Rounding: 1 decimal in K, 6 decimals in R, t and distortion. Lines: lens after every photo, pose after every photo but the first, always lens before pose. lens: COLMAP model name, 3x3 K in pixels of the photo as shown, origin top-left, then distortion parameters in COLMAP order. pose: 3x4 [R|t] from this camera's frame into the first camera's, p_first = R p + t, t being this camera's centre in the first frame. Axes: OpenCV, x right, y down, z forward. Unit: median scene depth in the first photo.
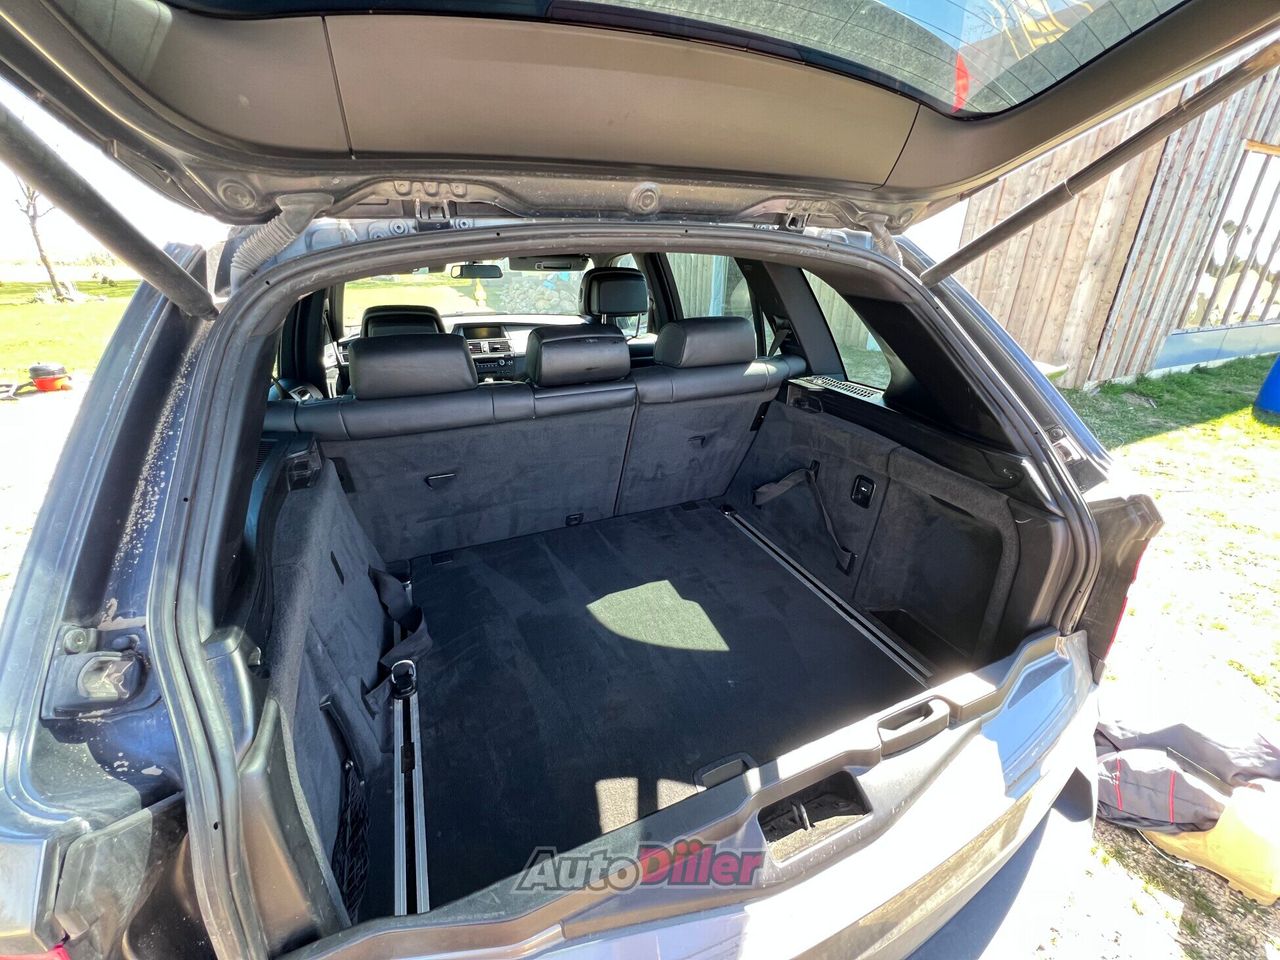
lens RADIAL K [[512.1, 0, 641.2], [0, 512.1, 484.3], [0, 0, 1]] dist [0.000444, 0.000032]
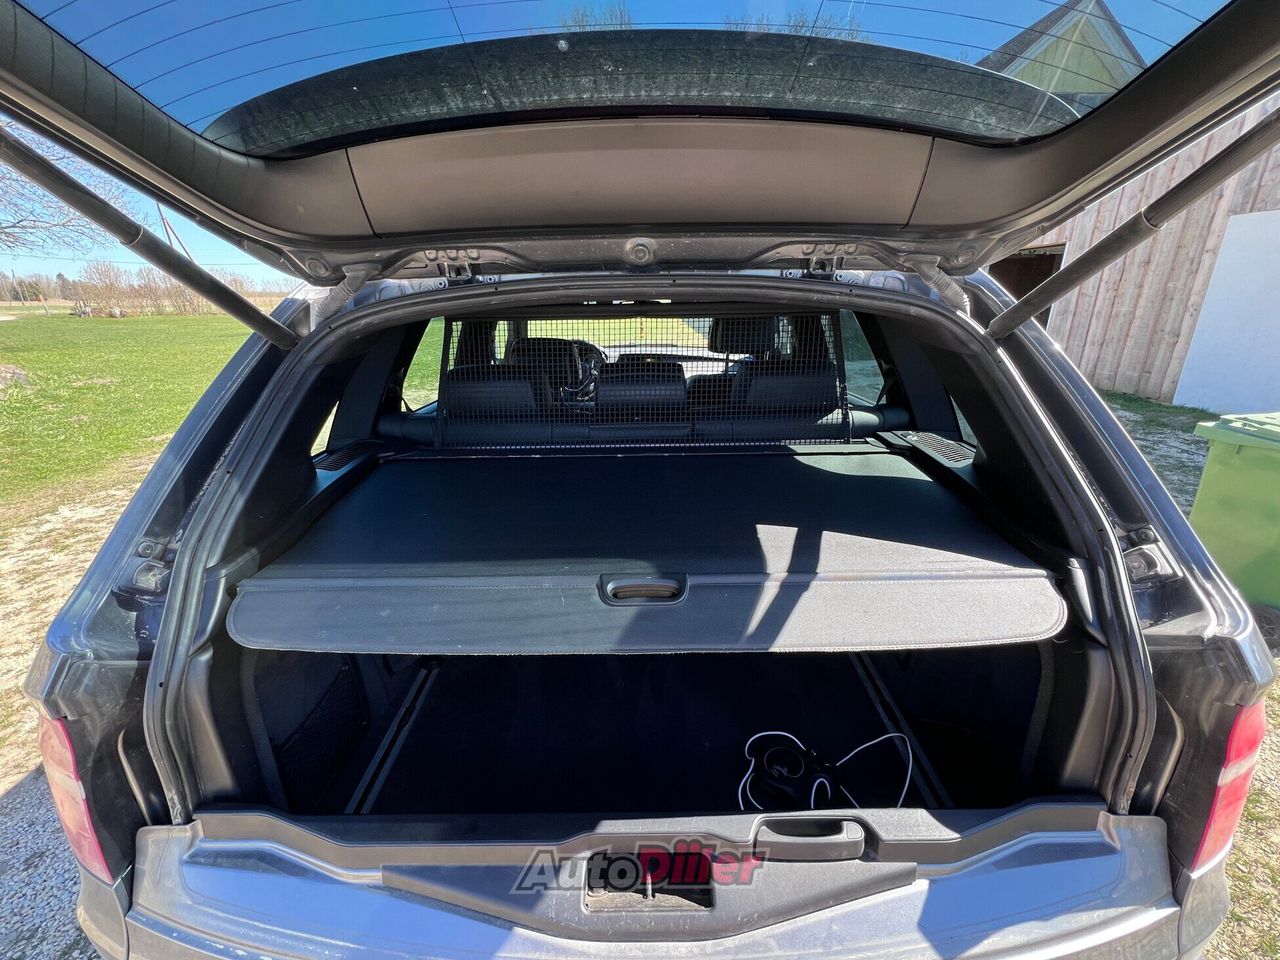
lens RADIAL K [[539.0, 0, 638.4], [0, 539.0, 486.2], [0, 0, 1]] dist [0.000848, 0.000056]
pose [[0.914525, 0.129010, -0.383407, 0.452843], [-0.152961, 0.987697, -0.032509, -0.034370], [0.374496, 0.088377, 0.923007, 0.002628]]
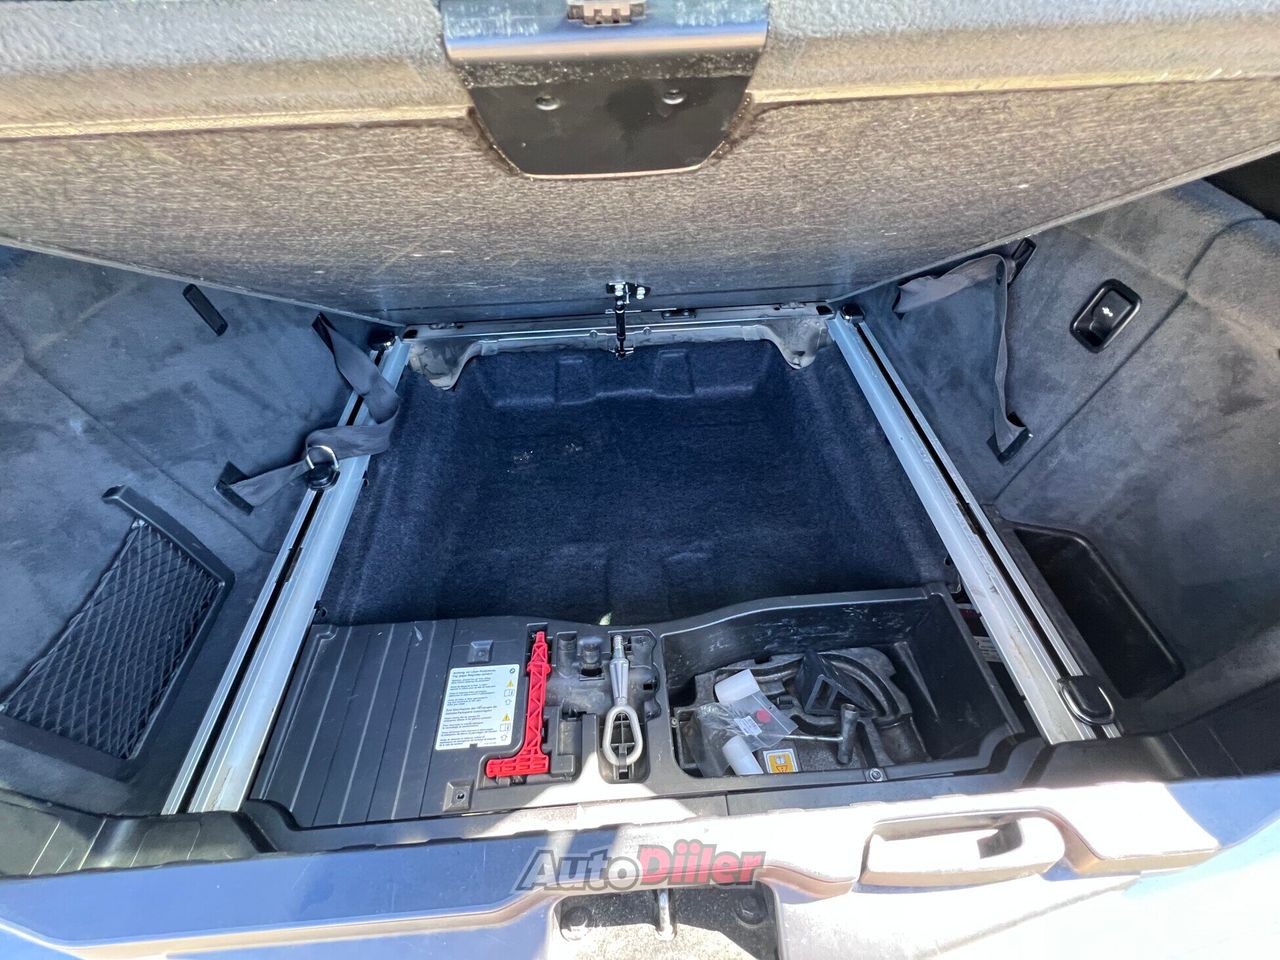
lens RADIAL K [[512.1, 0, 641.2], [0, 512.1, 484.3], [0, 0, 1]] dist [0.000444, 0.000032]
pose [[0.940701, 0.238953, -0.240795, 0.244076], [-0.119753, 0.898028, 0.423325, 0.004625], [0.317396, -0.369387, 0.873392, 0.521801]]
